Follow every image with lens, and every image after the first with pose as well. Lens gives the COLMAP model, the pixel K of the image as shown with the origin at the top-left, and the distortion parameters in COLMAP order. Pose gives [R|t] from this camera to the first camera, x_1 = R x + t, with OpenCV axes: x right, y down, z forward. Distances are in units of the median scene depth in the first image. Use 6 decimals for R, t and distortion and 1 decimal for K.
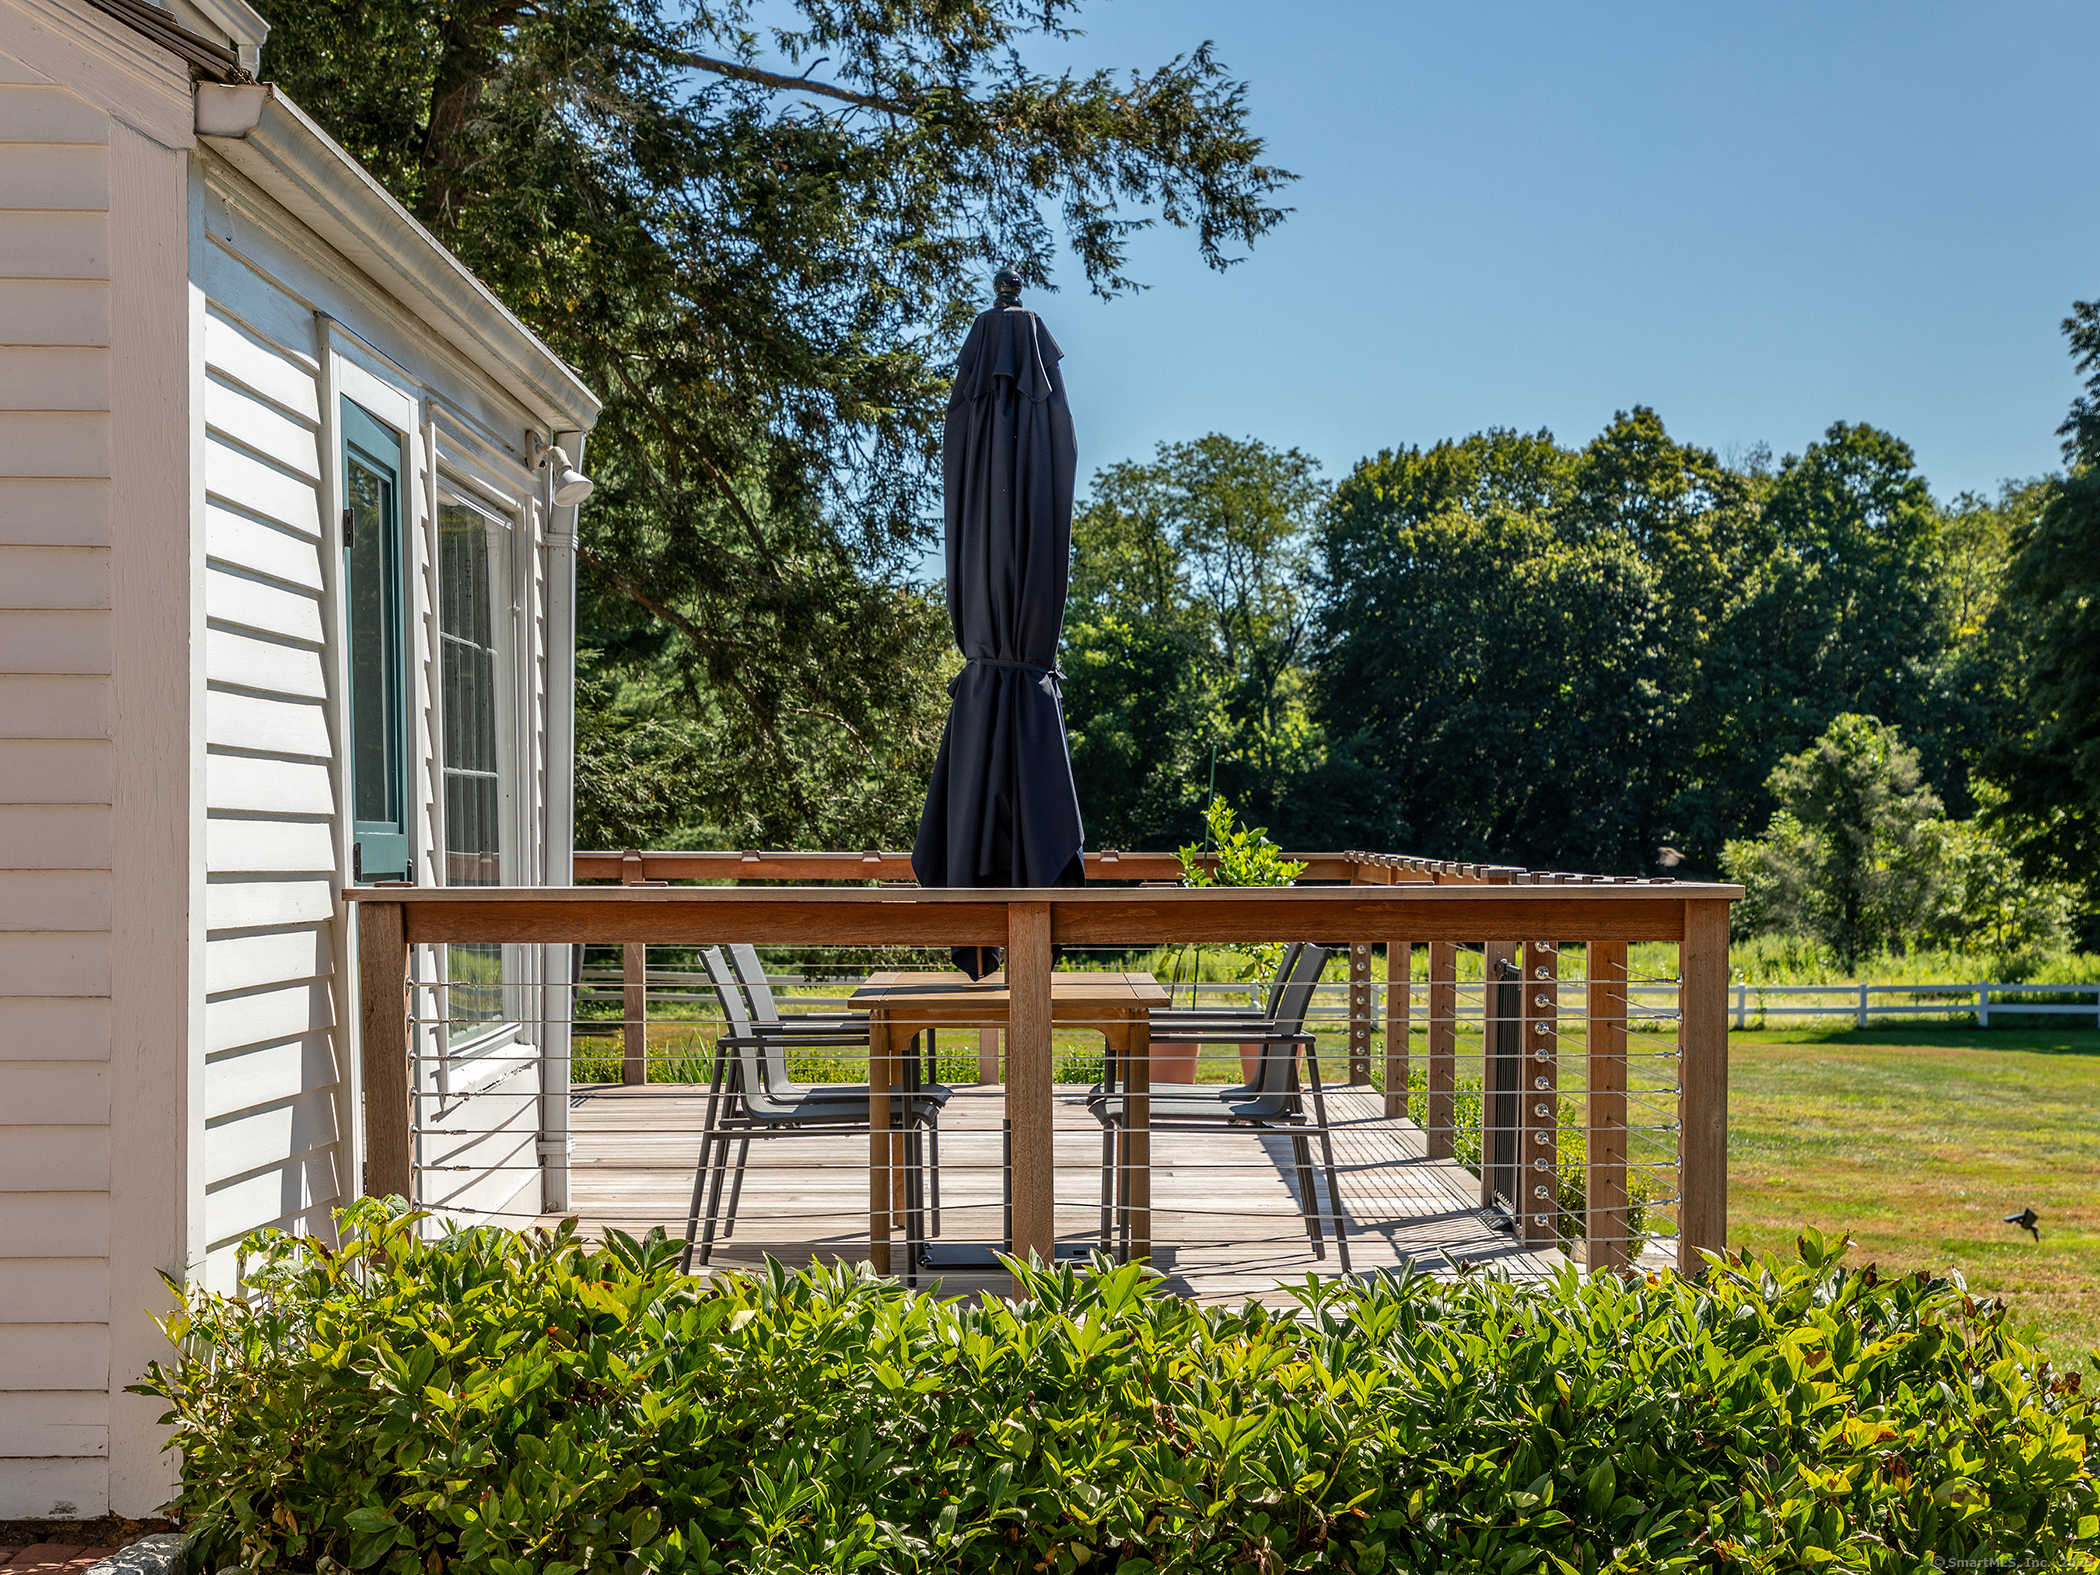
lens RADIAL K [[4100.4, 0, 1052.3], [0, 4100.4, 791.2], [0, 0, 1]] dist [0.360960, 0.000000]
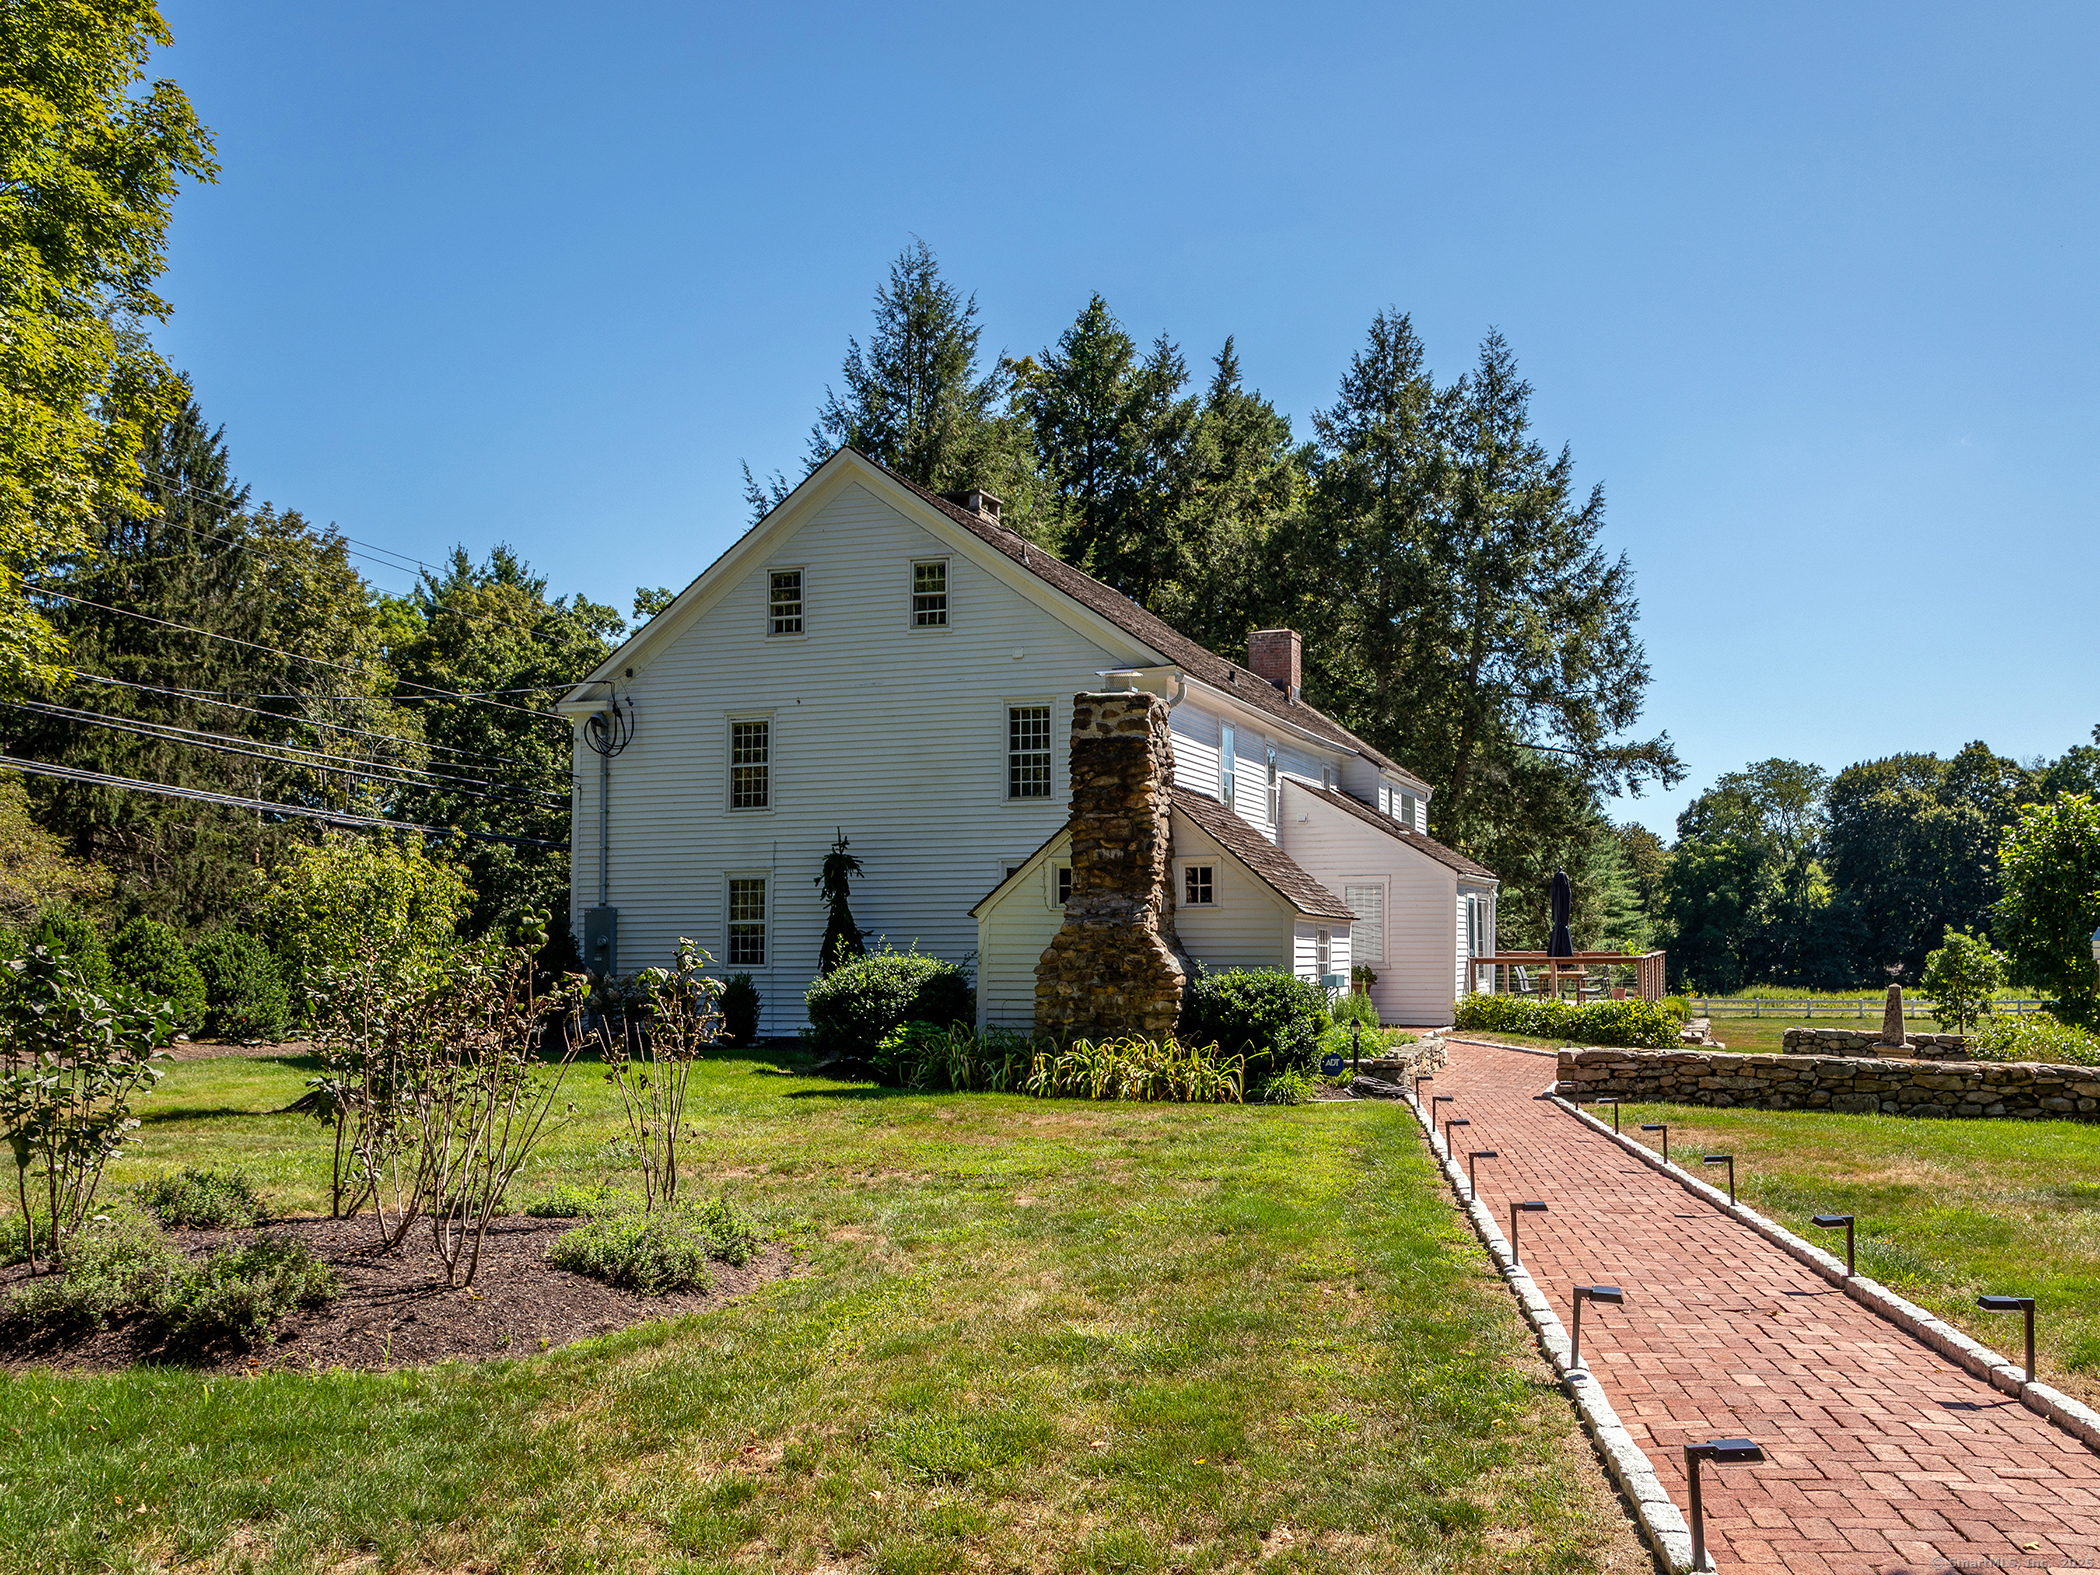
lens RADIAL K [[2004.5, 0, 1053.4], [0, 2004.5, 800.9], [0, 0, 1]] dist [-0.010352, 0.000000]
pose [[0.946519, -0.028706, -0.321369, 0.018209], [0.010300, 0.998215, -0.058829, -0.003392], [0.322484, 0.052373, 0.945125, -0.167007]]
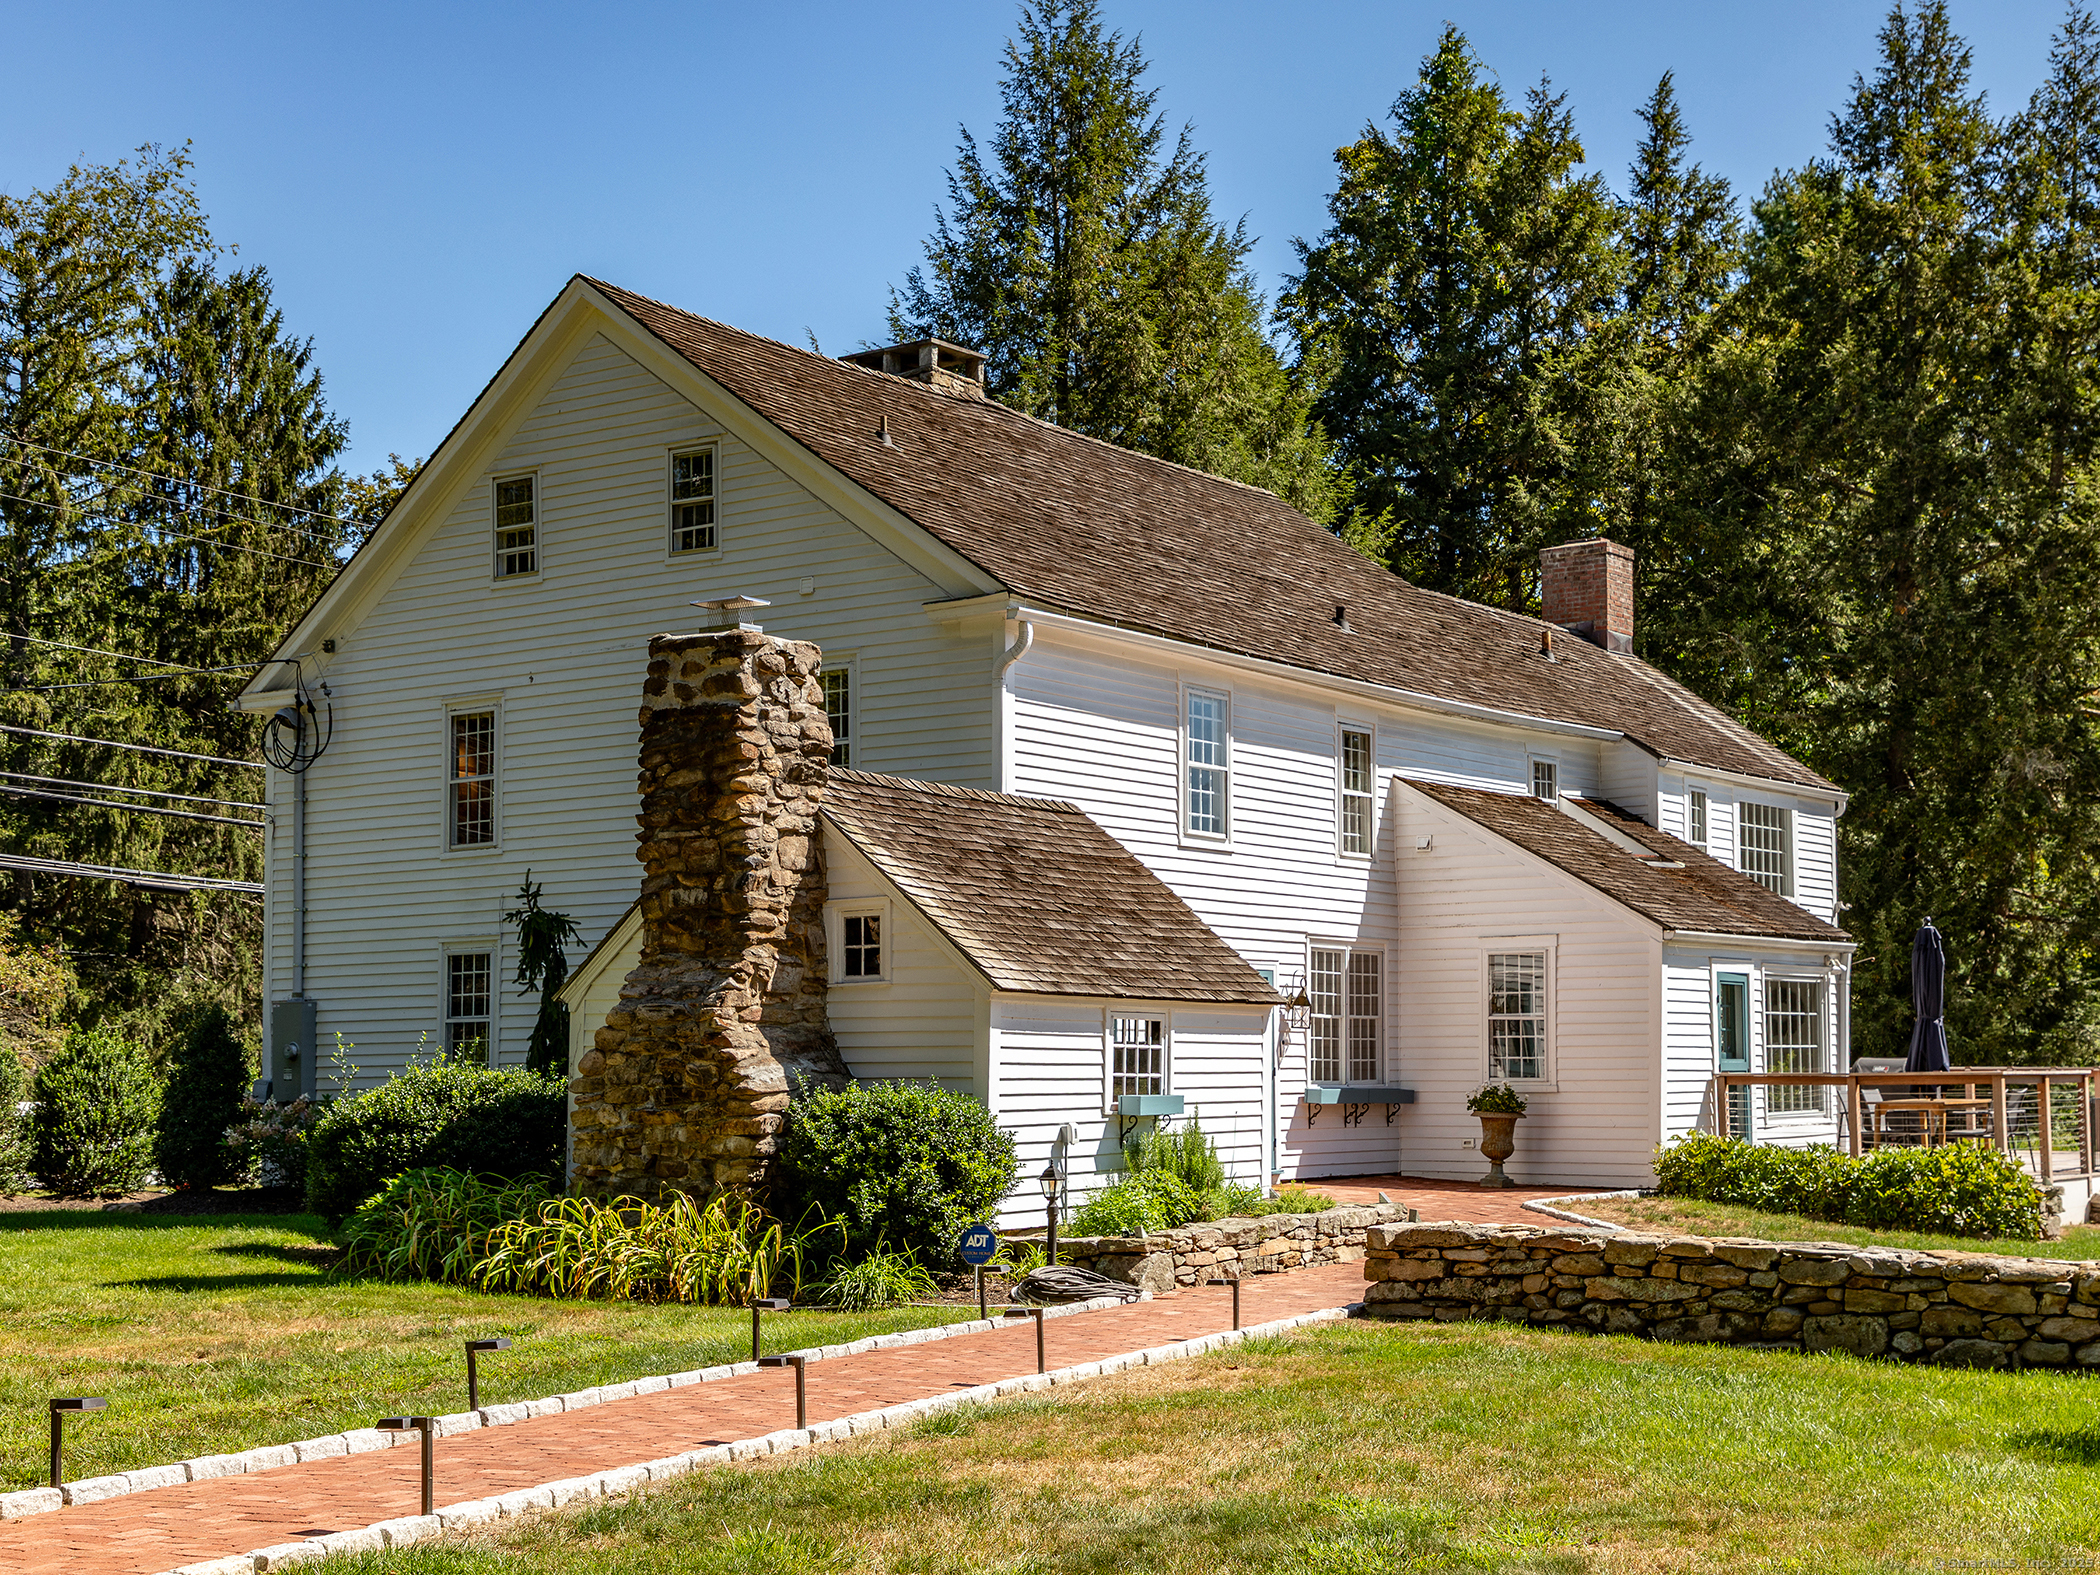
lens RADIAL K [[2928.5, 0, 1093.7], [0, 2928.5, 900.1], [0, 0, 1]] dist [0.097779, 0.000000]
pose [[0.817085, -0.041583, -0.575016, 0.066798], [0.015721, 0.998632, -0.049878, -0.001036], [0.576303, 0.031715, 0.816620, -0.122305]]
